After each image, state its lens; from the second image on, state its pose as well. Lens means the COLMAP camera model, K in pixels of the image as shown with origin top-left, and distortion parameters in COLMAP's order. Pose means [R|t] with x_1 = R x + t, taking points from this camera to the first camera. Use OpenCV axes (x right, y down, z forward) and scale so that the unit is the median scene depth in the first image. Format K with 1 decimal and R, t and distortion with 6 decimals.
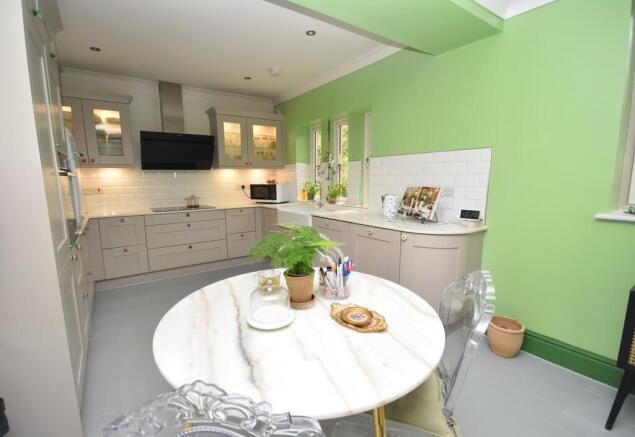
lens RADIAL K [[293.5, 0, 317.5], [0, 293.5, 218.5], [0, 0, 1]] dist [0.001216, 0.000573]
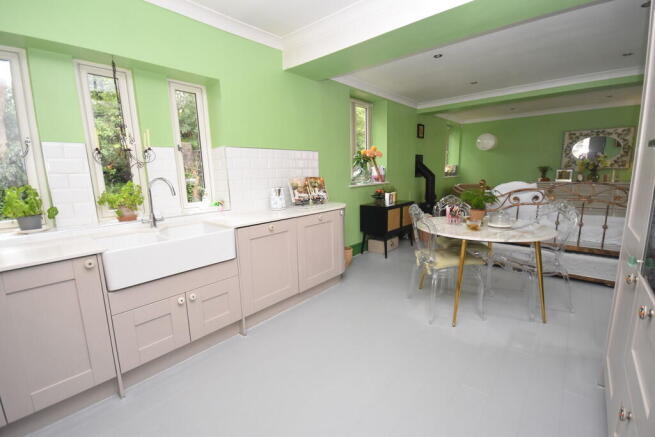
lens RADIAL K [[285.7, 0, 327.5], [0, 285.7, 218.5], [0, 0, 1]] dist [-0.000985, -0.000882]
pose [[-0.222478, -0.146429, 0.963879, -0.610337], [0.165024, 0.968735, 0.185257, -0.105049], [-0.960870, 0.200278, -0.191358, 0.839394]]
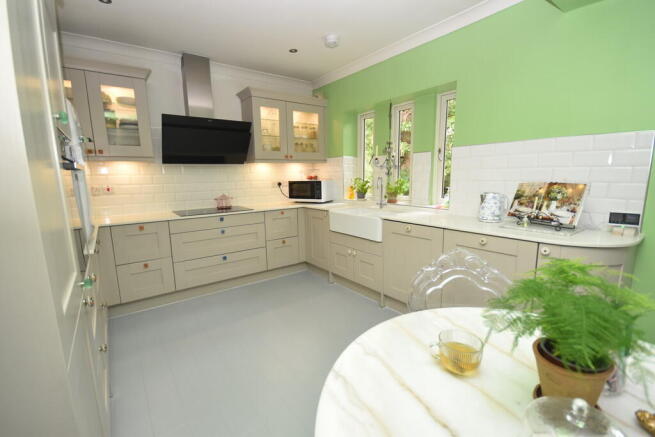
lens RADIAL K [[285.7, 0, 327.5], [0, 285.7, 218.5], [0, 0, 1]] dist [-0.000985, -0.000882]
pose [[0.999130, -0.011004, 0.040231, -0.179357], [0.010472, 0.999855, 0.013412, -0.021117], [-0.040373, -0.012979, 0.999100, 0.197137]]
